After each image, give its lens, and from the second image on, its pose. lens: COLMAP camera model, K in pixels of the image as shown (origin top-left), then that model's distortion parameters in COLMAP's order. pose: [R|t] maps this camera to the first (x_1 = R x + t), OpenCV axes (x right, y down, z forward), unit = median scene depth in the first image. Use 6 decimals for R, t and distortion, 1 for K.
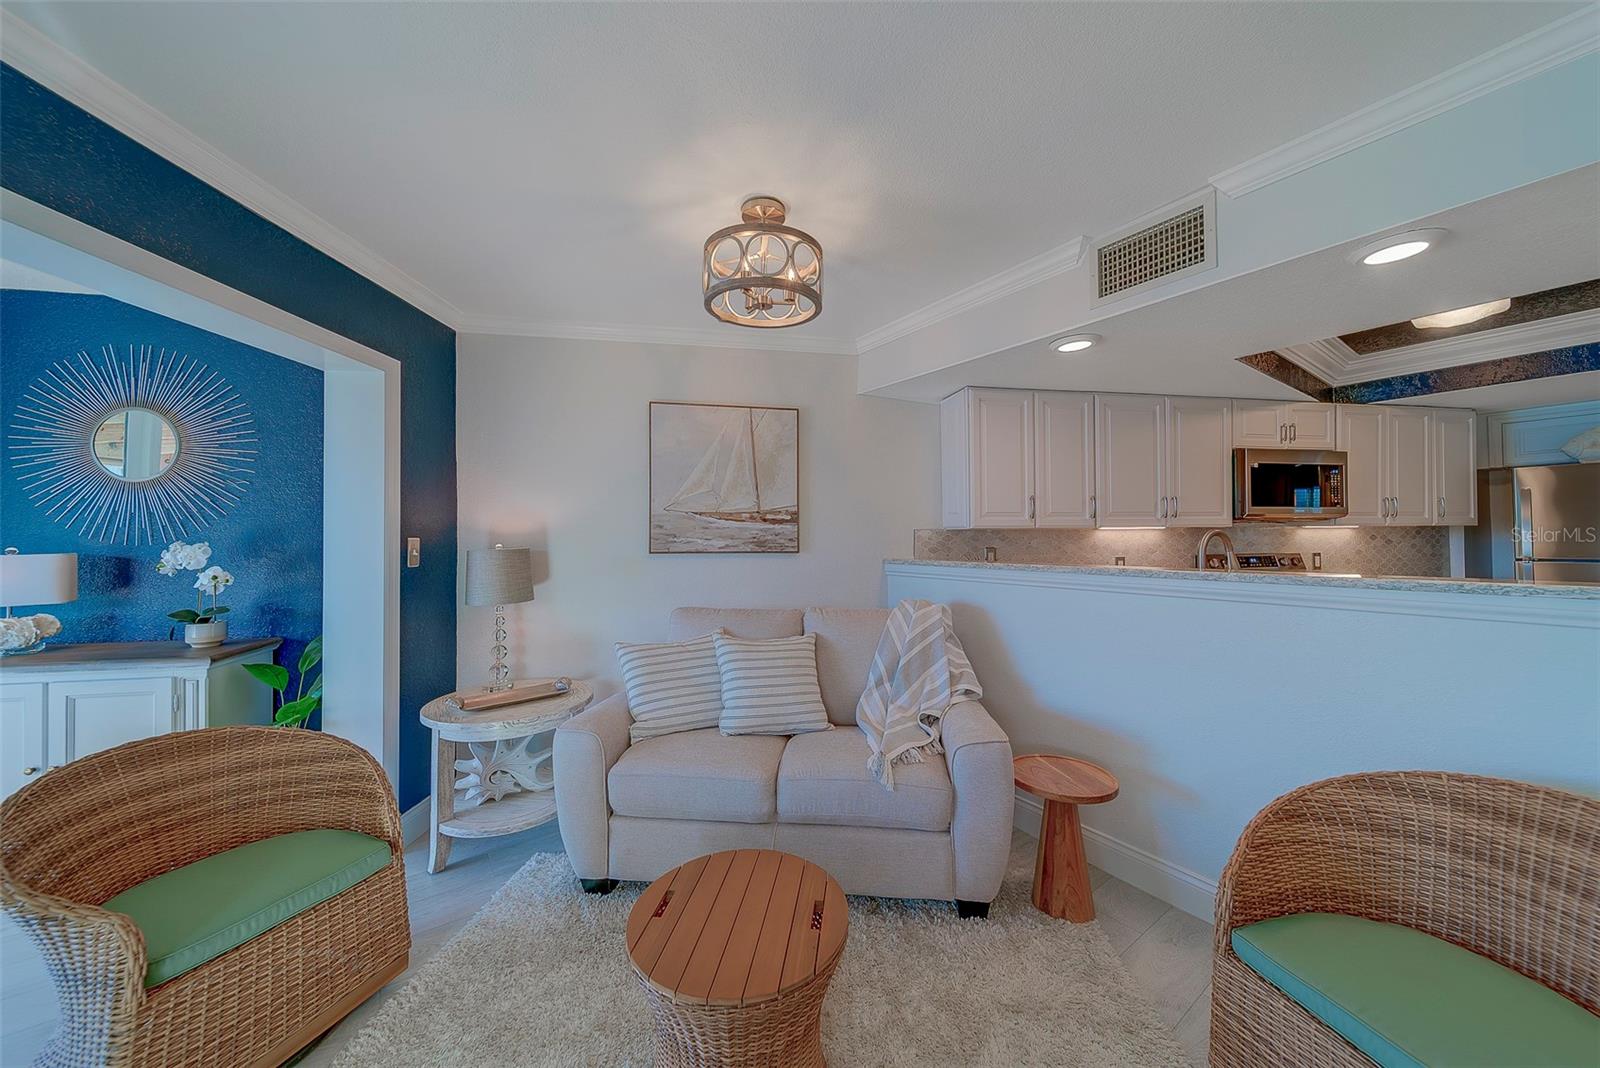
lens RADIAL K [[558.7, 0, 823.2], [0, 558.7, 533.9], [0, 0, 1]] dist [0.001165, 0.000015]
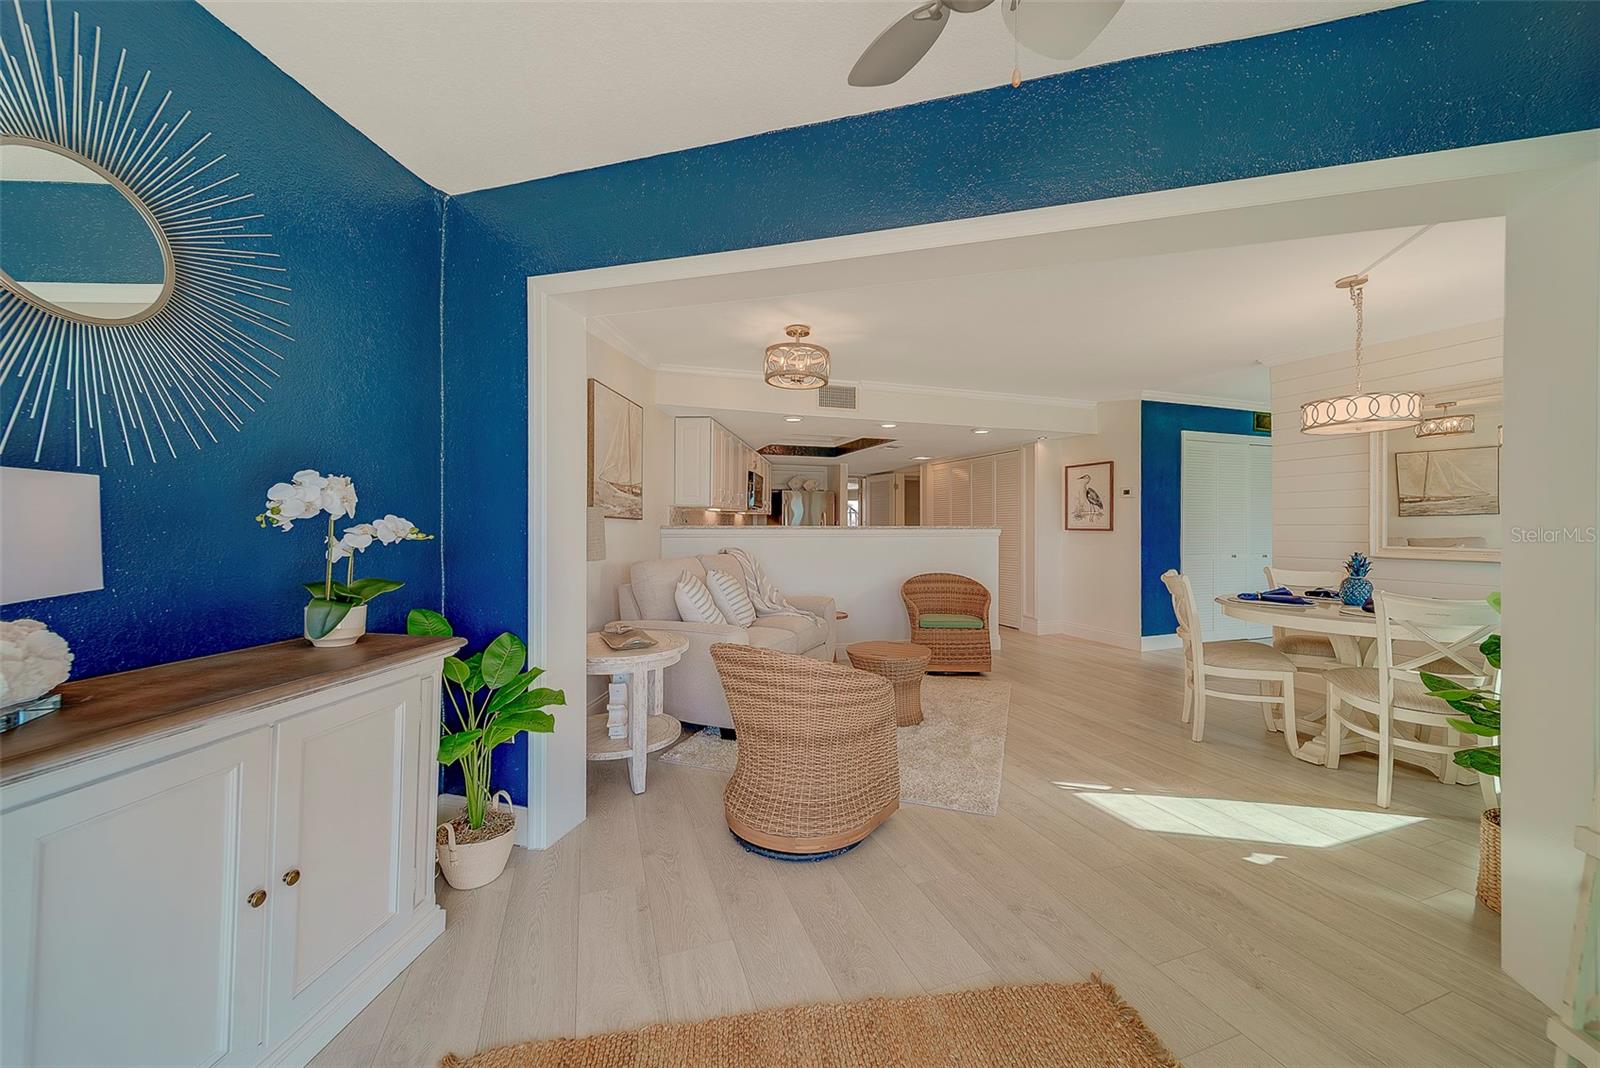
lens RADIAL K [[565.2, 0, 794.8], [0, 565.2, 543.9], [0, 0, 1]] dist [0.009052, 0.000089]
pose [[0.318455, -0.020182, 0.947723, -1.479669], [-0.011496, 0.999618, 0.025150, 0.066899], [-0.947868, -0.018905, 0.318101, 0.306214]]
